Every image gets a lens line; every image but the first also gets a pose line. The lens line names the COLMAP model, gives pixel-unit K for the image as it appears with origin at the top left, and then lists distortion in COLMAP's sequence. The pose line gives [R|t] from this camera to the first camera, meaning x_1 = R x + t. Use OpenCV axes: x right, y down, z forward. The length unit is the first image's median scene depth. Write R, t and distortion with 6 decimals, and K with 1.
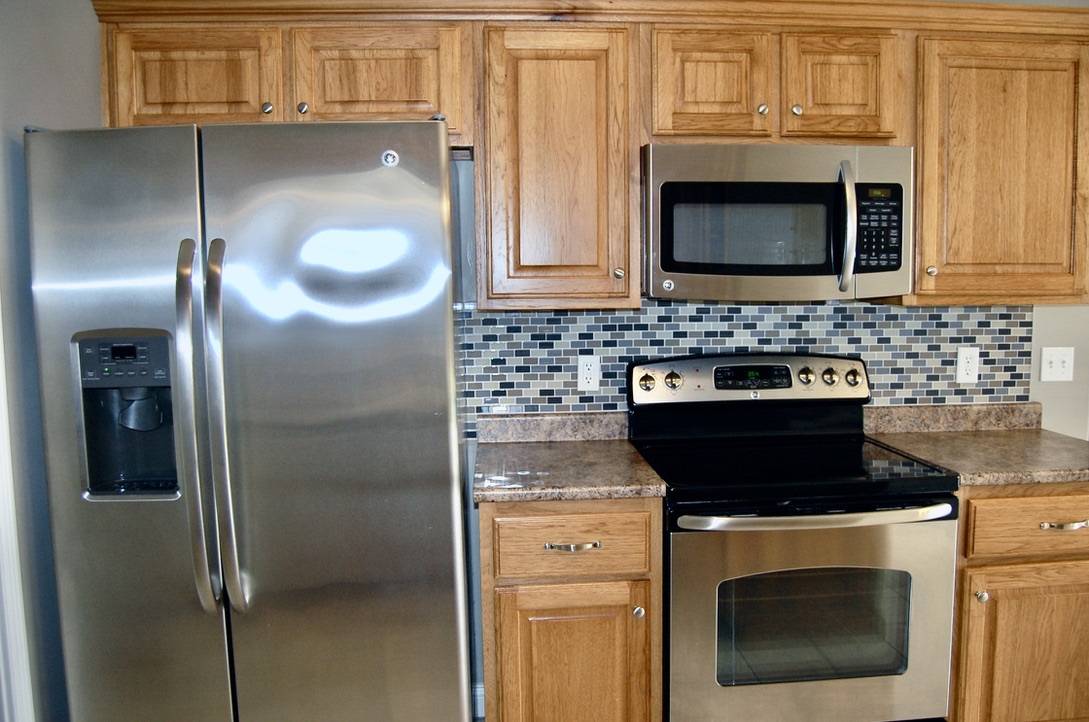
lens RADIAL K [[854.4, 0, 544.5], [0, 854.4, 361.0], [0, 0, 1]] dist [-0.097391, 0.037572]
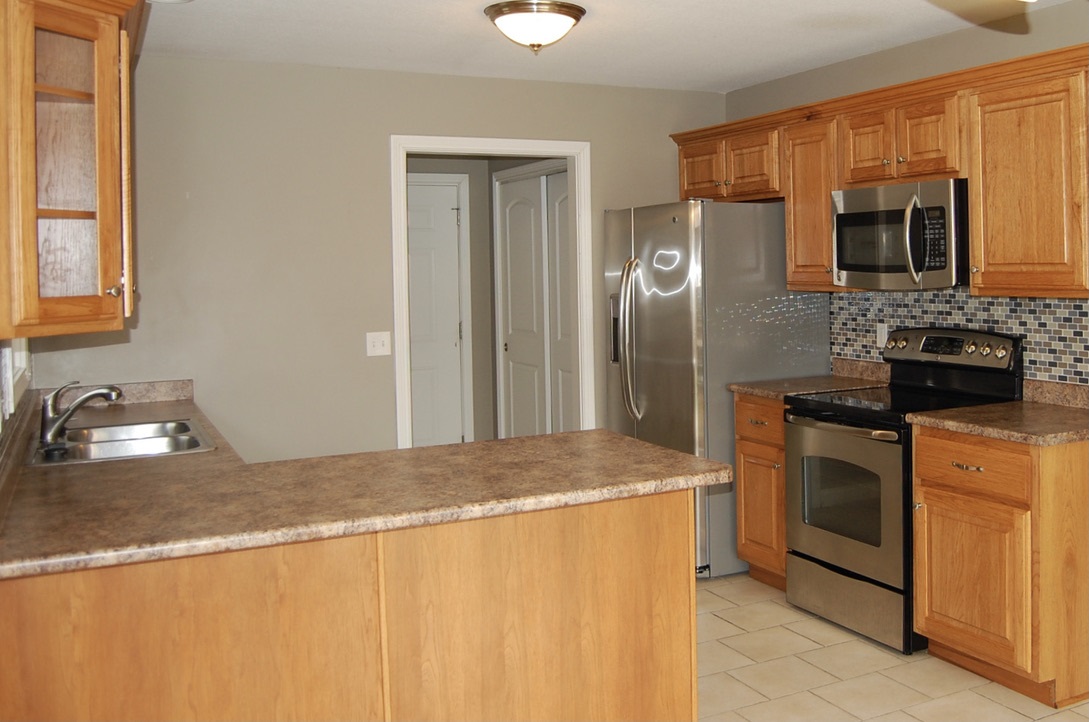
lens RADIAL K [[854.4, 0, 544.5], [0, 854.4, 361.0], [0, 0, 1]] dist [-0.097391, 0.037572]
pose [[0.387712, 0.100165, -0.916322, 1.212443], [-0.064724, 0.994583, 0.081334, -0.023354], [0.919505, 0.027774, 0.392095, -0.113974]]
